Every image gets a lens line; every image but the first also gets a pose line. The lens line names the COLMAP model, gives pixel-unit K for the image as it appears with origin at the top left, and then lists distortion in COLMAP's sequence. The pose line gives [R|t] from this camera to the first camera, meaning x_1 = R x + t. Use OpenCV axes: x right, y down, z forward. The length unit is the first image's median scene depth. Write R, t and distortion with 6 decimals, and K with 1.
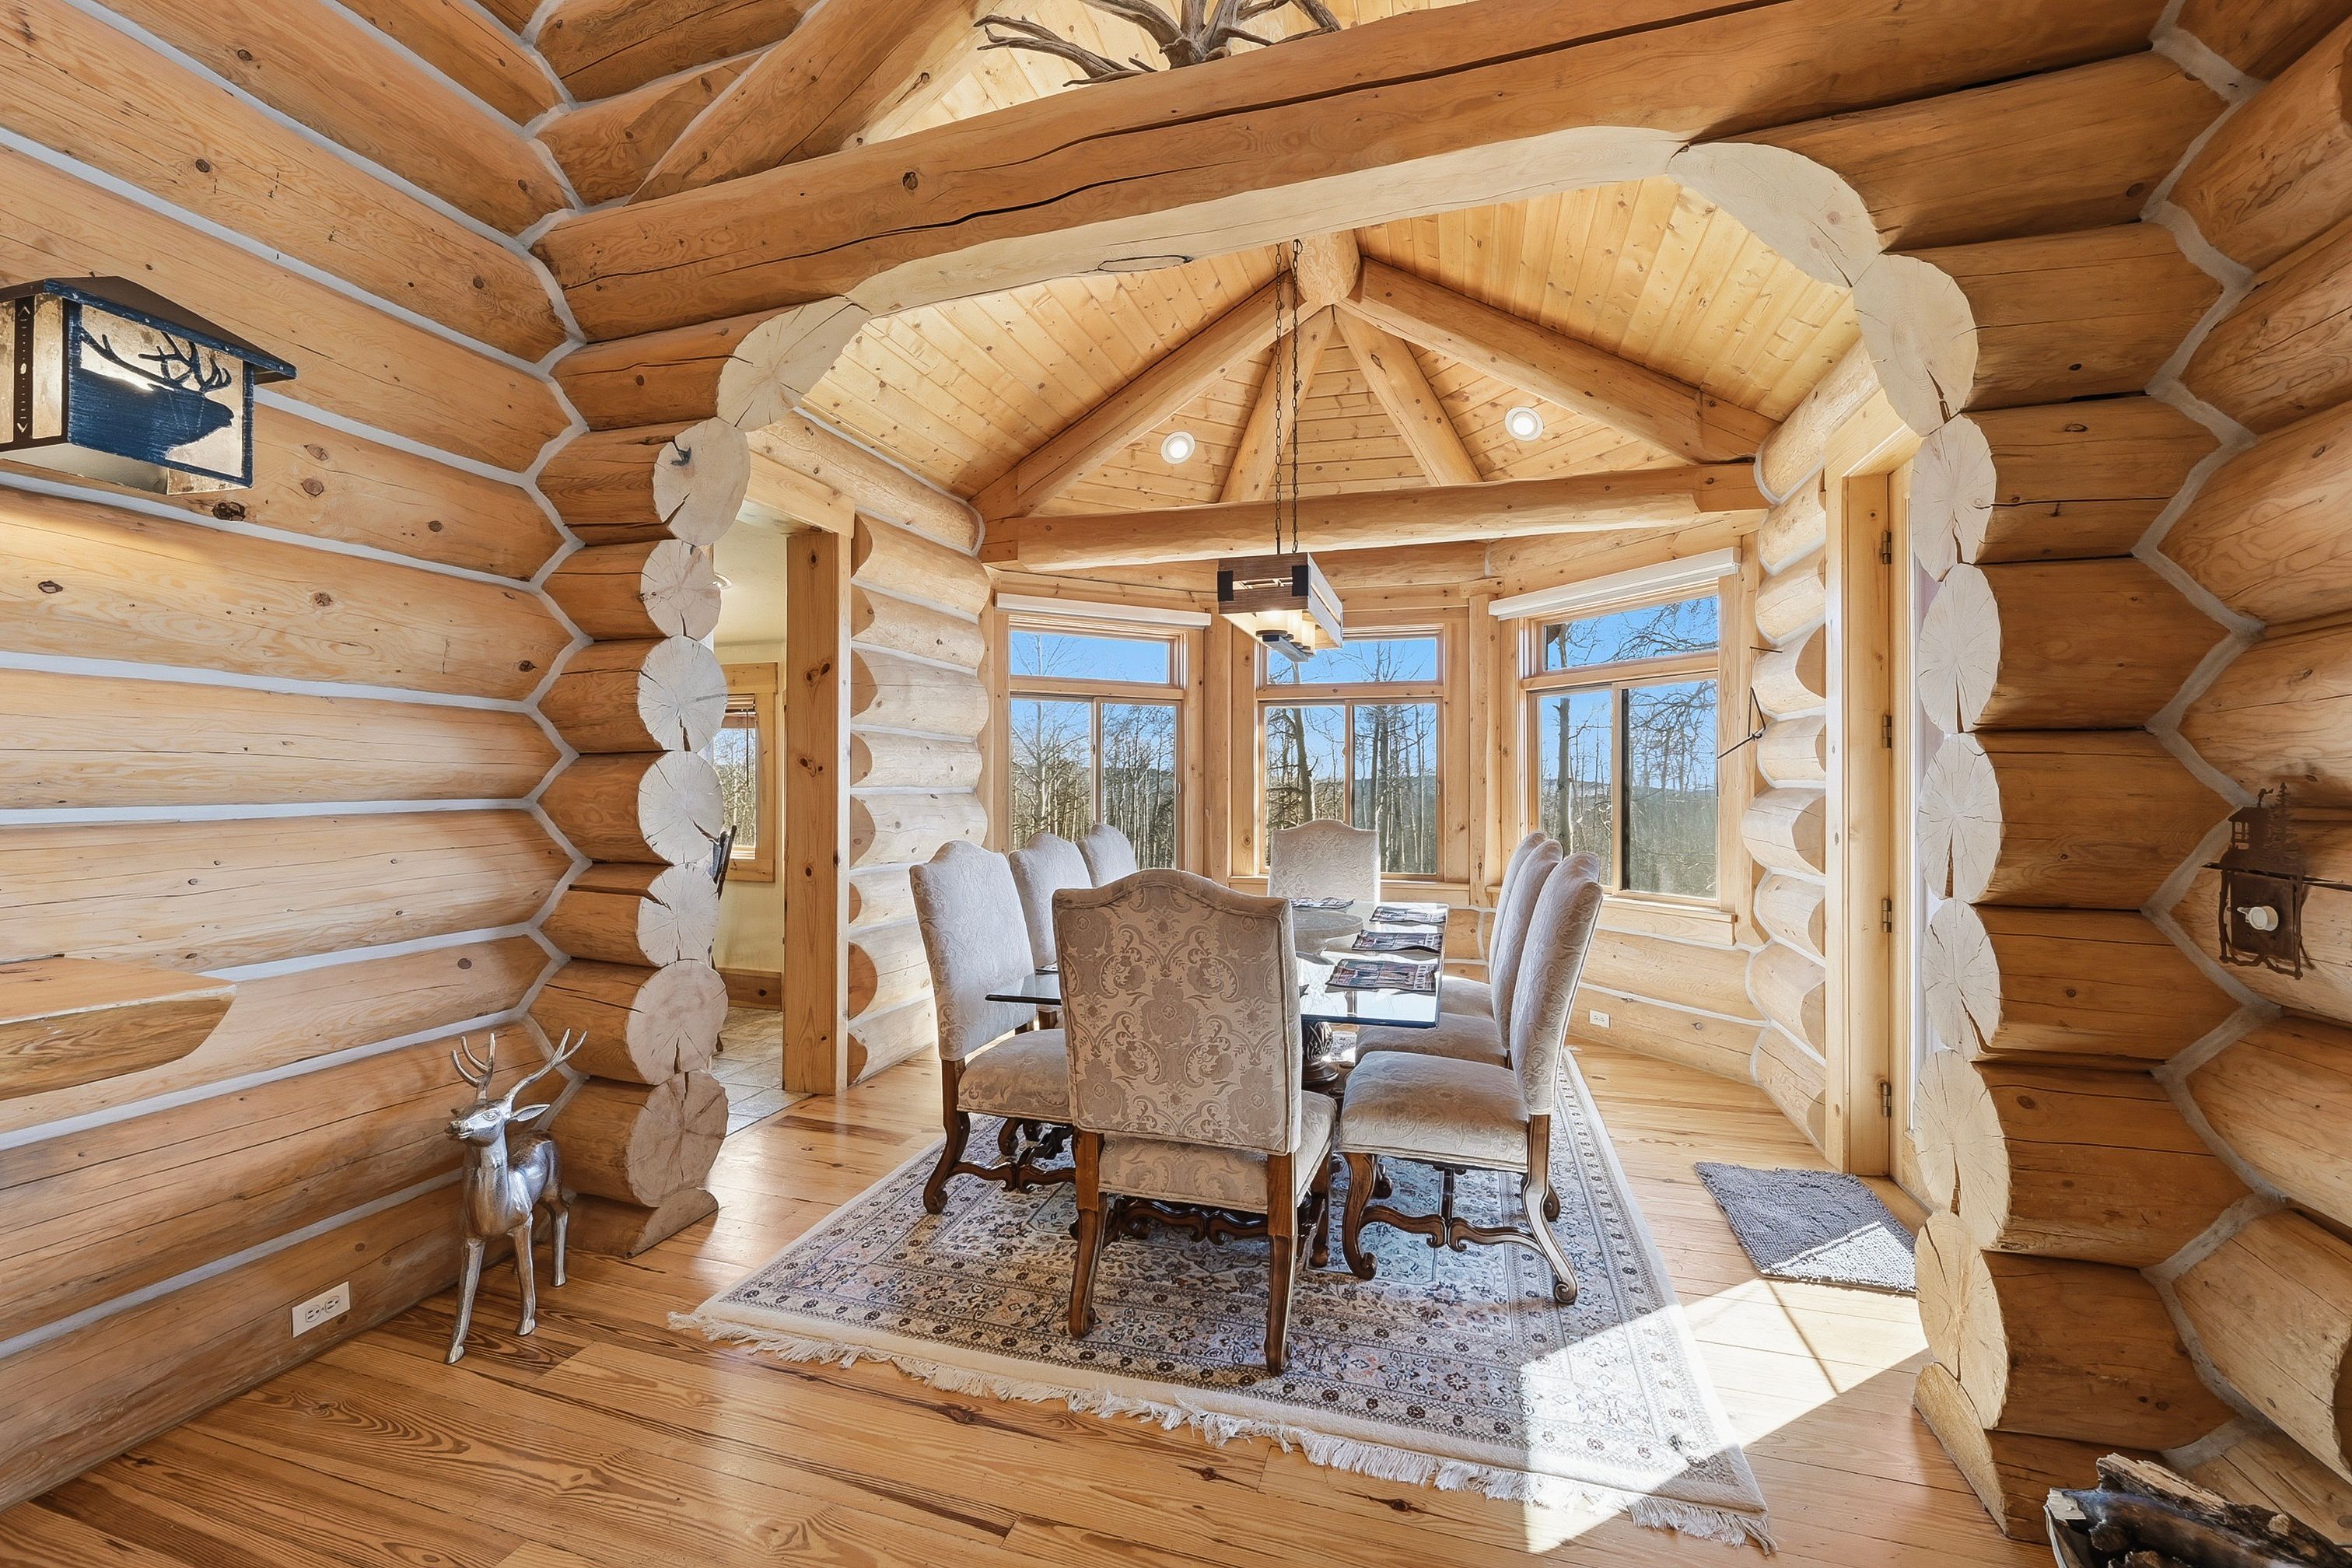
lens RADIAL K [[935.9, 0, 1176.7], [0, 935.9, 790.0], [0, 0, 1]] dist [-0.002339, 0.000584]
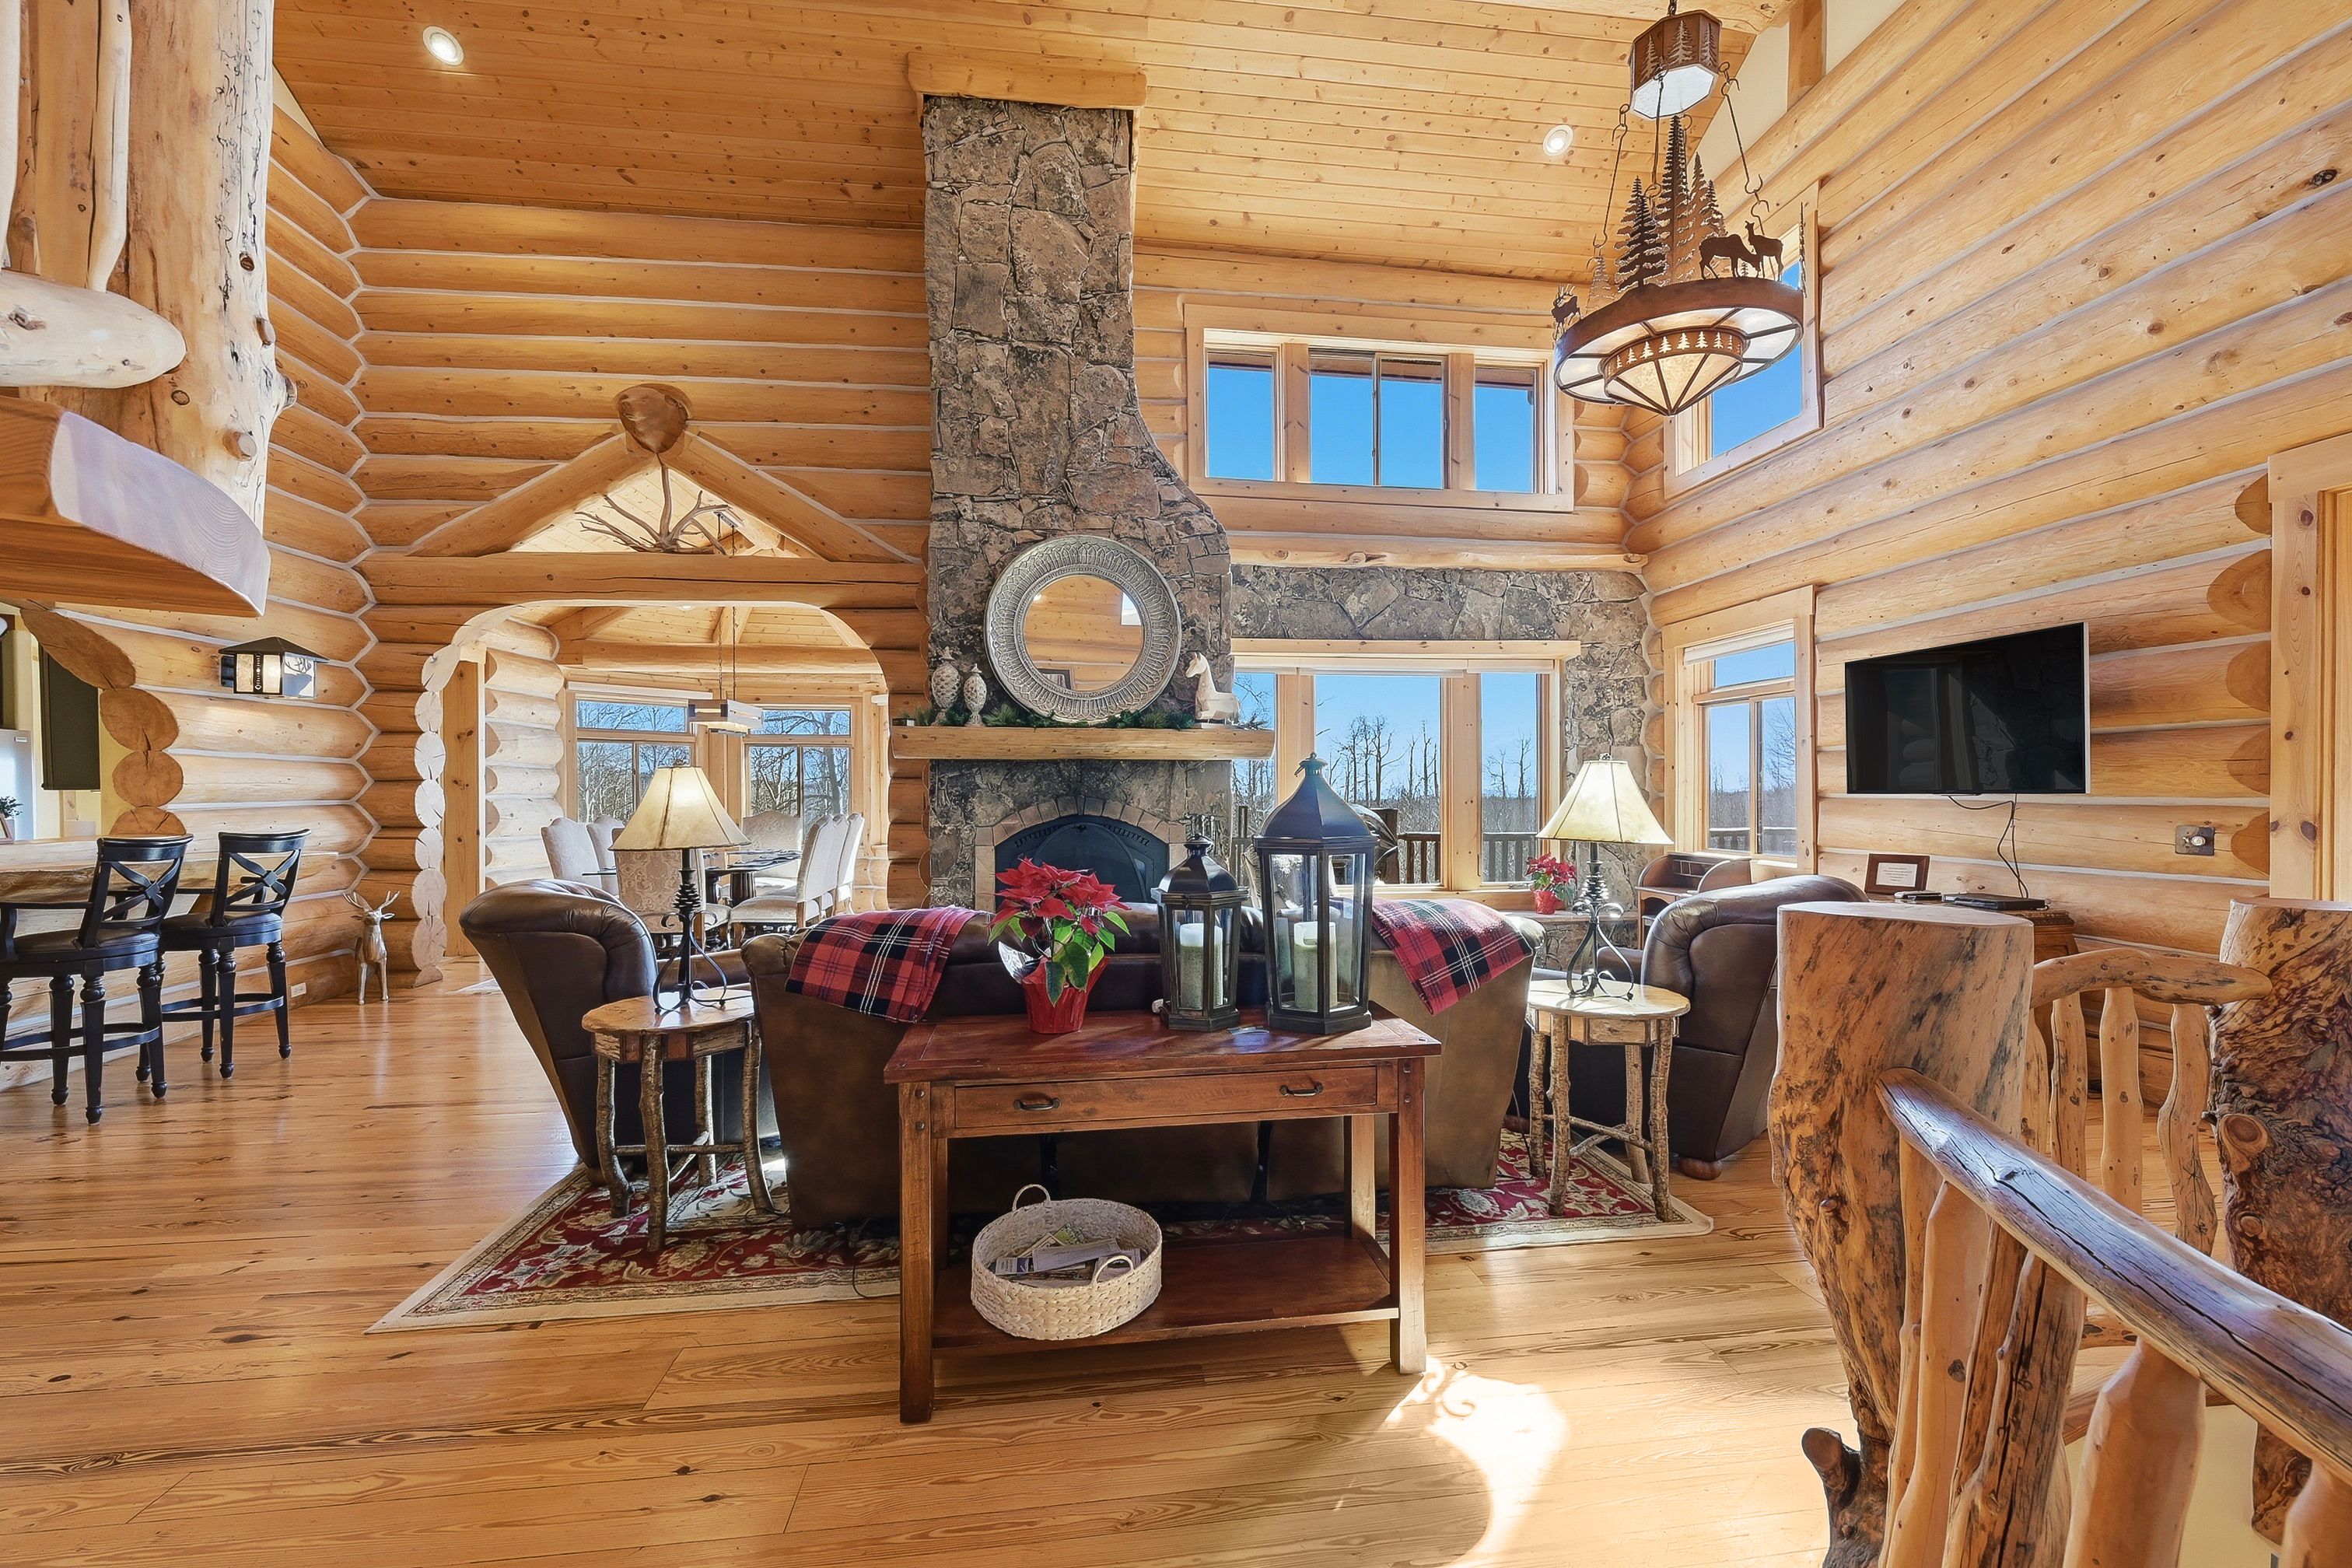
lens RADIAL K [[935.9, 0, 1176.5], [0, 935.9, 794.7], [0, 0, 1]] dist [-0.002339, 0.000584]
pose [[0.911302, -0.008077, 0.411660, 0.237368], [0.009078, 0.999959, -0.000477, 0.015671], [-0.411639, 0.004172, 0.911338, -2.080444]]
